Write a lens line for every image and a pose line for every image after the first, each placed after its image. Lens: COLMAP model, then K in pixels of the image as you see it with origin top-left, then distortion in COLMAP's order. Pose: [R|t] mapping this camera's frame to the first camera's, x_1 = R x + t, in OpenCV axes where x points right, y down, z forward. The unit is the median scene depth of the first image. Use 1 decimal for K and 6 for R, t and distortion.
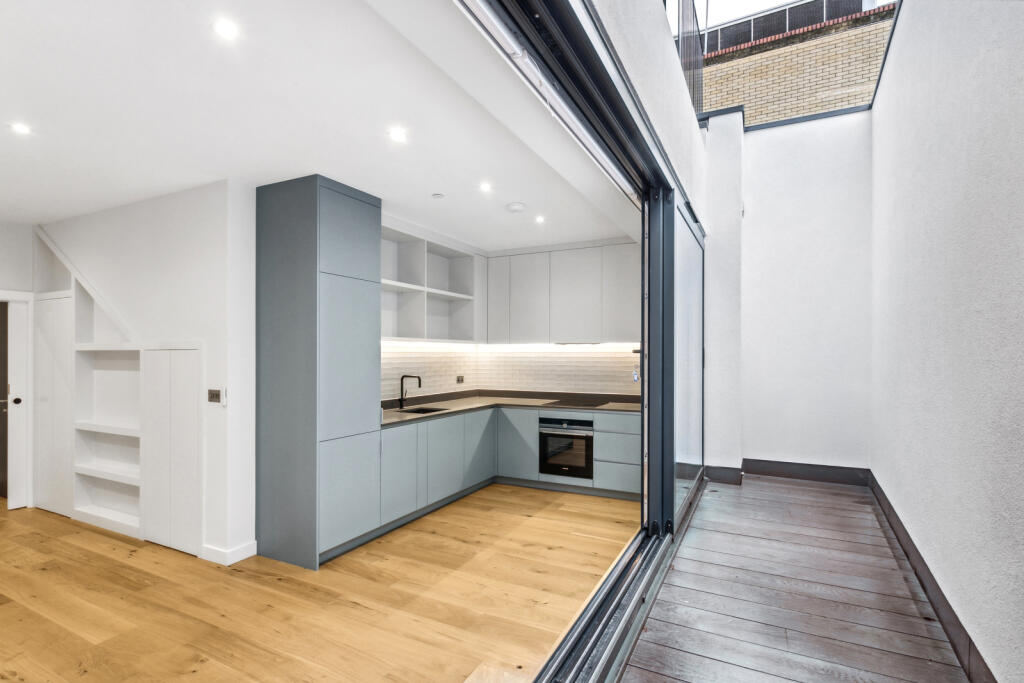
lens RADIAL K [[498.6, 0, 515.3], [0, 498.6, 356.6], [0, 0, 1]] dist [-0.000425, 0.000014]
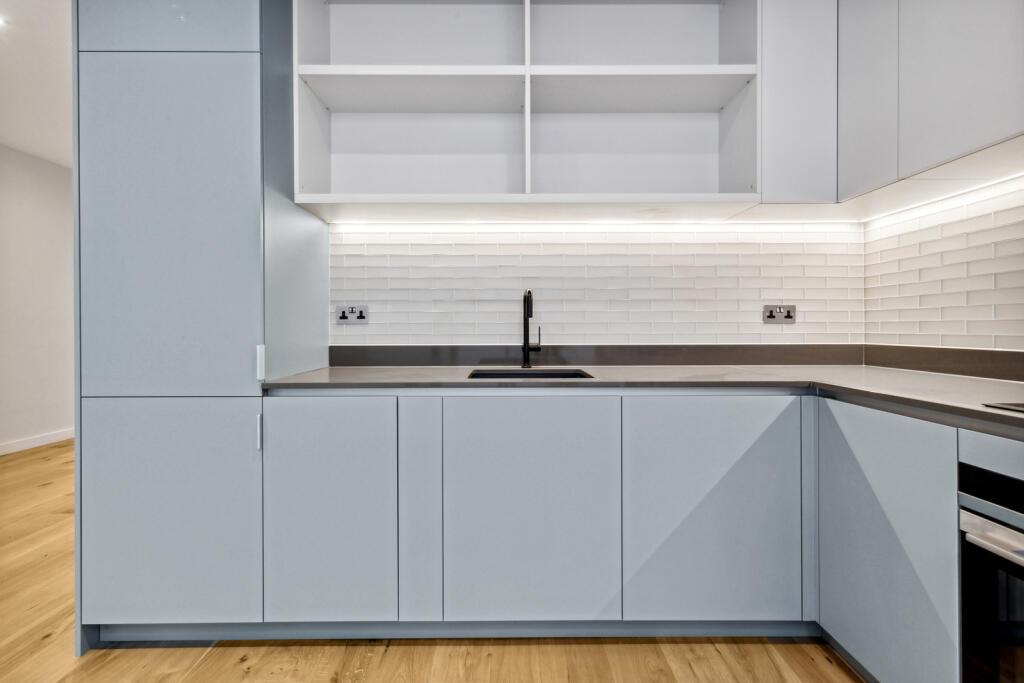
lens RADIAL K [[494.6, 0, 506.9], [0, 494.6, 328.3], [0, 0, 1]] dist [-0.000577, 0.000147]
pose [[0.451545, 0.000707, -0.892248, 0.157165], [0.001075, 0.999999, 0.001337, 0.066908], [0.892248, -0.001562, 0.451543, 0.767976]]
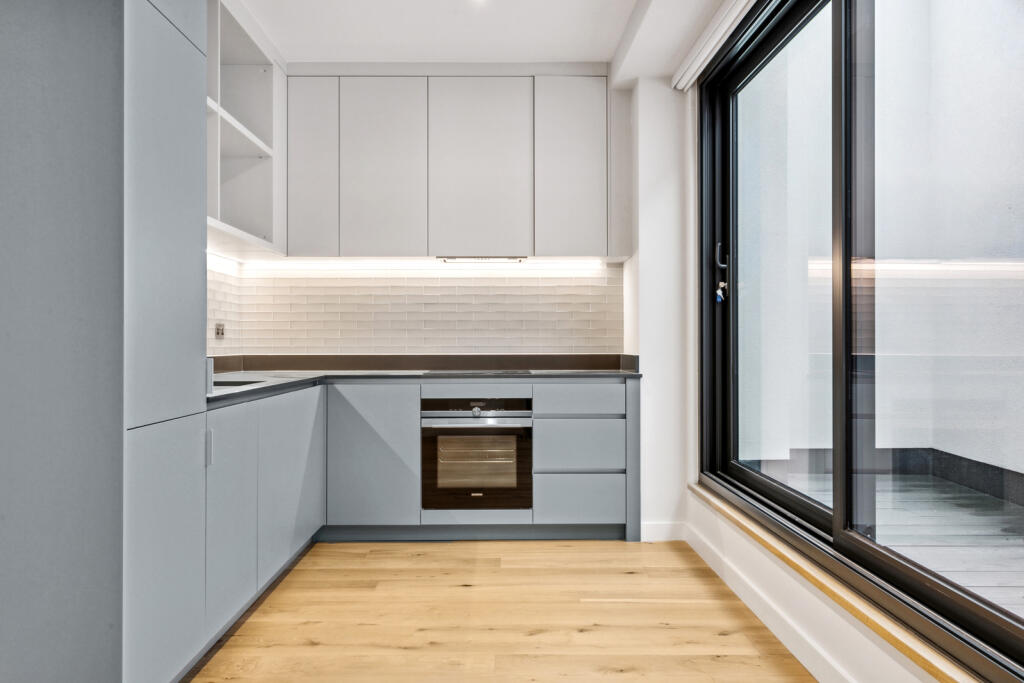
lens RADIAL K [[869.9, 0, 512.0], [0, 869.9, 341.5], [0, 0, 1]] dist [0.000936, -0.002103]
pose [[0.885931, -0.001132, 0.463816, -0.292317], [0.003559, 0.999984, -0.004357, 0.071702], [-0.463804, 0.005510, 0.885921, 0.187985]]
